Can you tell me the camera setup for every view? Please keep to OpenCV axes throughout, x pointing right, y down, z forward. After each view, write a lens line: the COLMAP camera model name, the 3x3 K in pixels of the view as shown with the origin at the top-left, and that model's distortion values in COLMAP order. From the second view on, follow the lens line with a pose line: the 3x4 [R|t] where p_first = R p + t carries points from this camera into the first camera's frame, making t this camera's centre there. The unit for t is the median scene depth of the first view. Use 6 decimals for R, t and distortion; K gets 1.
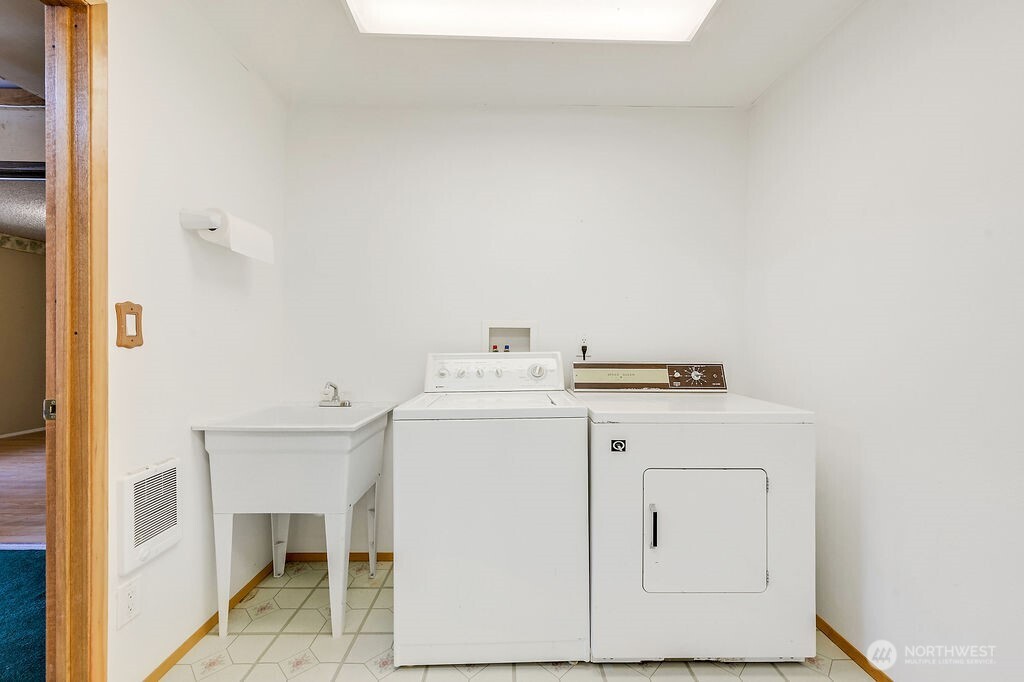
lens RADIAL K [[412.4, 0, 511.7], [0, 412.4, 343.5], [0, 0, 1]] dist [-0.000419, 0.000060]
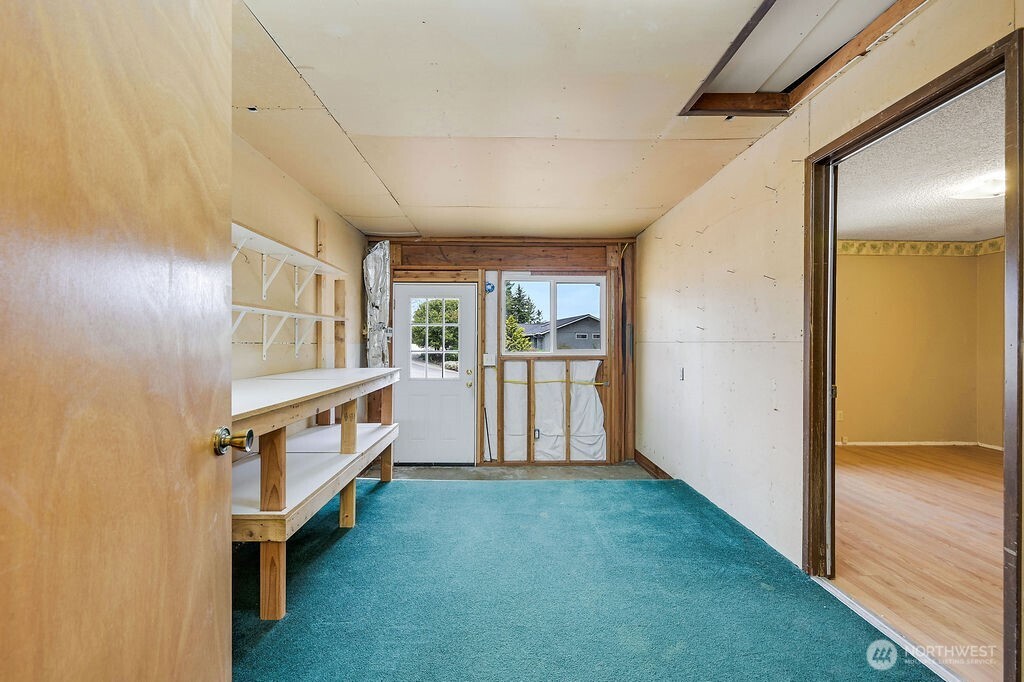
lens RADIAL K [[406.1, 0, 514.3], [0, 406.1, 342.2], [0, 0, 1]] dist [-0.000862, 0.000098]
pose [[0.008879, -0.007937, -0.999929, -0.606046], [-0.007621, 0.999939, -0.008004, -0.012124], [0.999932, 0.007691, 0.008818, 0.358205]]
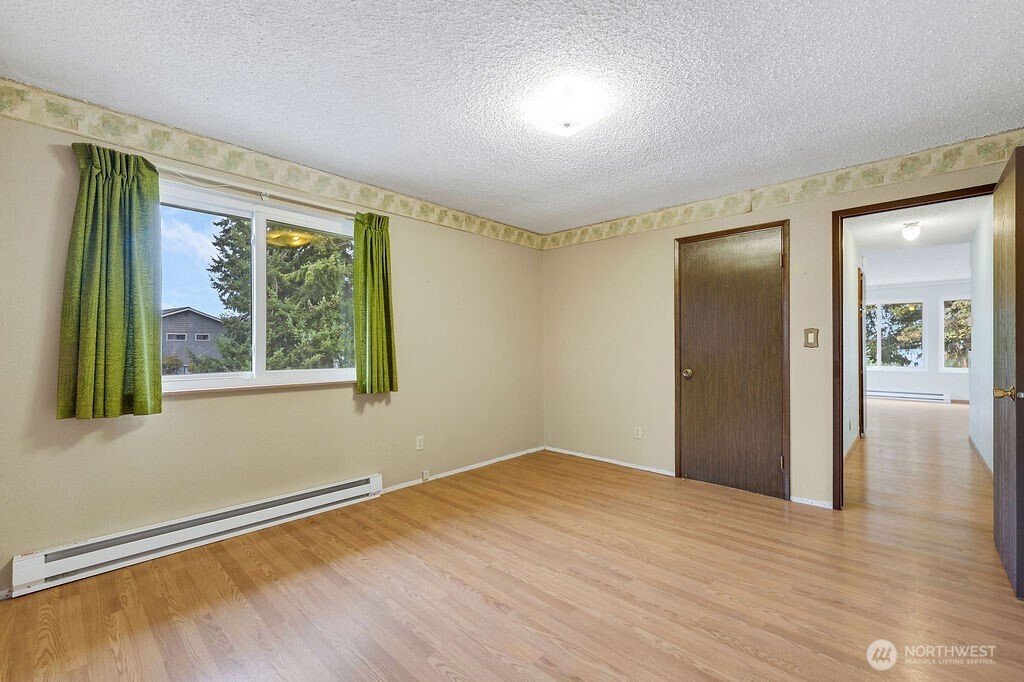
lens RADIAL K [[427.9, 0, 516.3], [0, 427.9, 342.1], [0, 0, 1]] dist [-0.003119, -0.000396]
pose [[0.720937, -0.014628, -0.692846, -1.415743], [0.006523, 0.999876, -0.014323, -0.011872], [0.692970, 0.005807, 0.720943, 1.264192]]
